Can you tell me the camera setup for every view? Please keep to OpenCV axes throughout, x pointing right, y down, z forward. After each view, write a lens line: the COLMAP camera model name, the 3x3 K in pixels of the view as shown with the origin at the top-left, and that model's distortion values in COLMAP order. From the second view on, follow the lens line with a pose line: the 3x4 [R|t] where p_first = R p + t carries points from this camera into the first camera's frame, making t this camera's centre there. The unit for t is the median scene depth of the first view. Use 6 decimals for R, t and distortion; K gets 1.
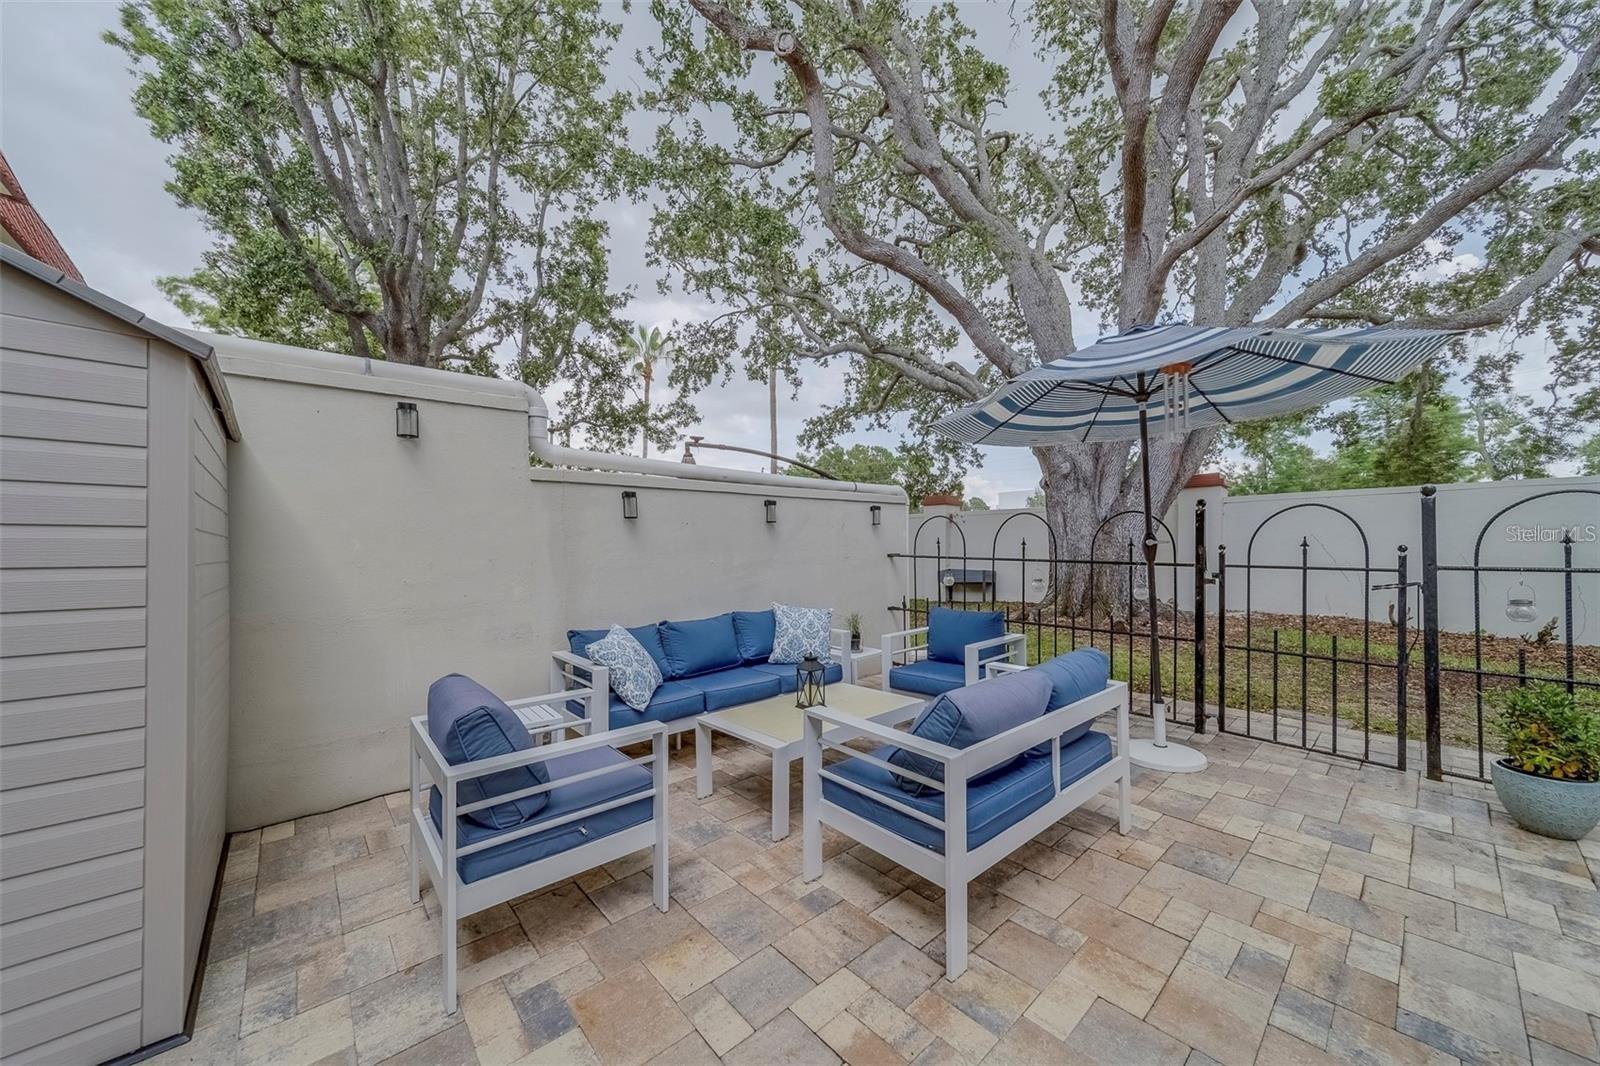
lens RADIAL K [[569.5, 0, 807.0], [0, 569.5, 547.5], [0, 0, 1]] dist [0.006669, -0.000106]
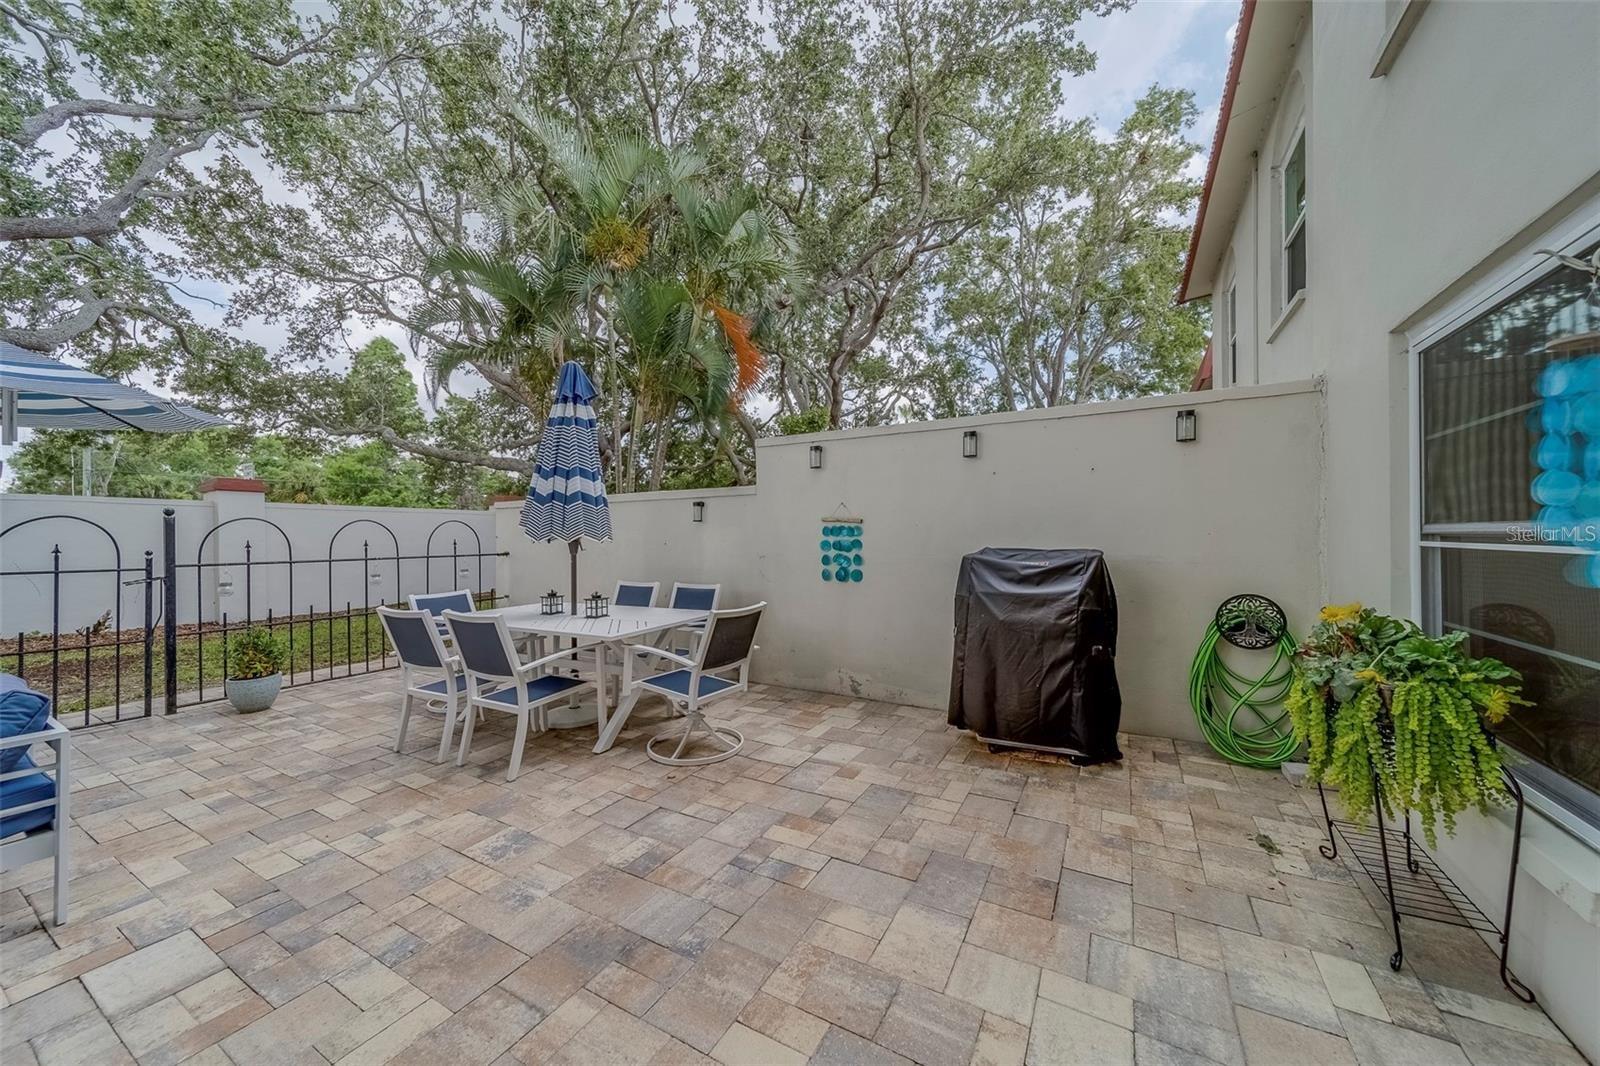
lens RADIAL K [[570.3, 0, 813.8], [0, 570.3, 527.6], [0, 0, 1]] dist [0.001812, -0.000026]
pose [[-0.336772, 0.031546, 0.941058, -0.315761], [0.016432, 0.999483, -0.027624, 0.001962], [-0.941443, 0.006161, -0.337117, -0.011097]]
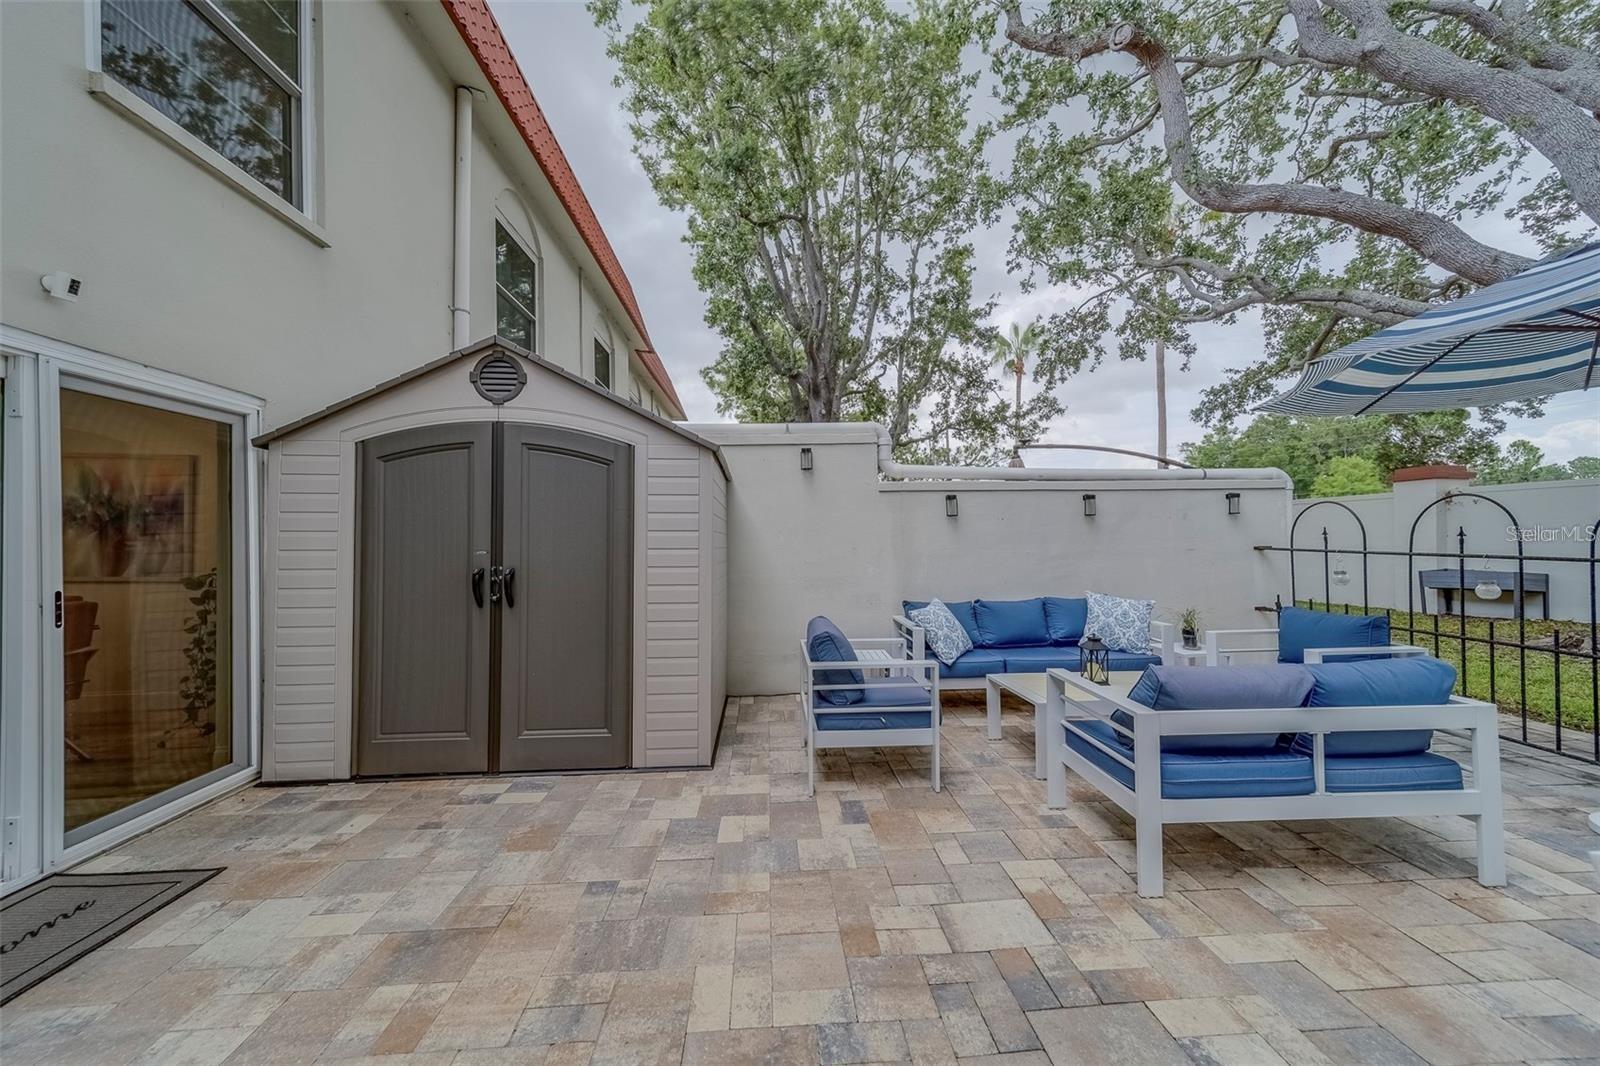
lens RADIAL K [[571.2, 0, 800.0], [0, 571.2, 533.0], [0, 0, 1]] dist [0.002014, 0.000142]
pose [[0.782908, -0.006552, -0.622102, 0.099115], [0.000263, 0.999948, -0.010201, -0.000470], [0.622137, 0.007823, 0.782869, -0.091087]]
